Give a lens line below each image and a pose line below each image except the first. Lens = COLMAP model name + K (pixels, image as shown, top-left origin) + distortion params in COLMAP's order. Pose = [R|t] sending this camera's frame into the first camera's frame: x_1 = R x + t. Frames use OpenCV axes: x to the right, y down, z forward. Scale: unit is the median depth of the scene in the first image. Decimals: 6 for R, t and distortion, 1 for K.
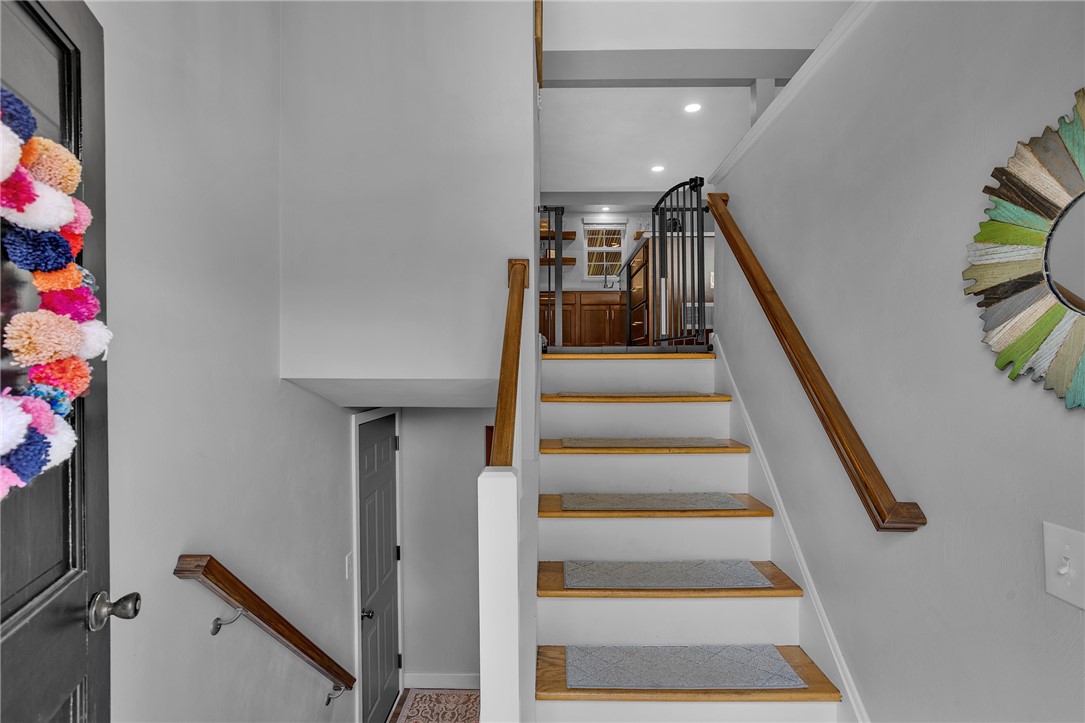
lens RADIAL K [[525.3, 0, 542.6], [0, 525.3, 355.7], [0, 0, 1]] dist [-0.056475, 0.032165]
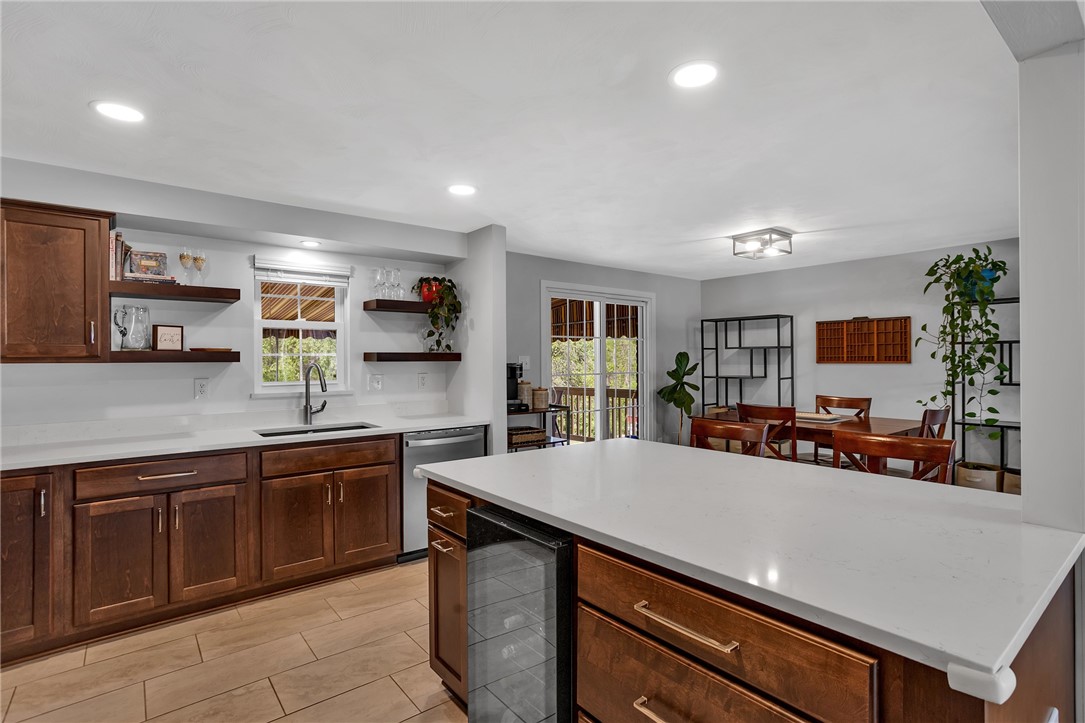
lens RADIAL K [[525.3, 0, 542.6], [0, 525.3, 355.7], [0, 0, 1]] dist [-0.056475, 0.032165]
pose [[0.764854, 0.004844, 0.644185, -0.018956], [0.003232, 0.999930, -0.011357, -0.170785], [-0.644195, 0.010768, 0.764785, 0.497727]]
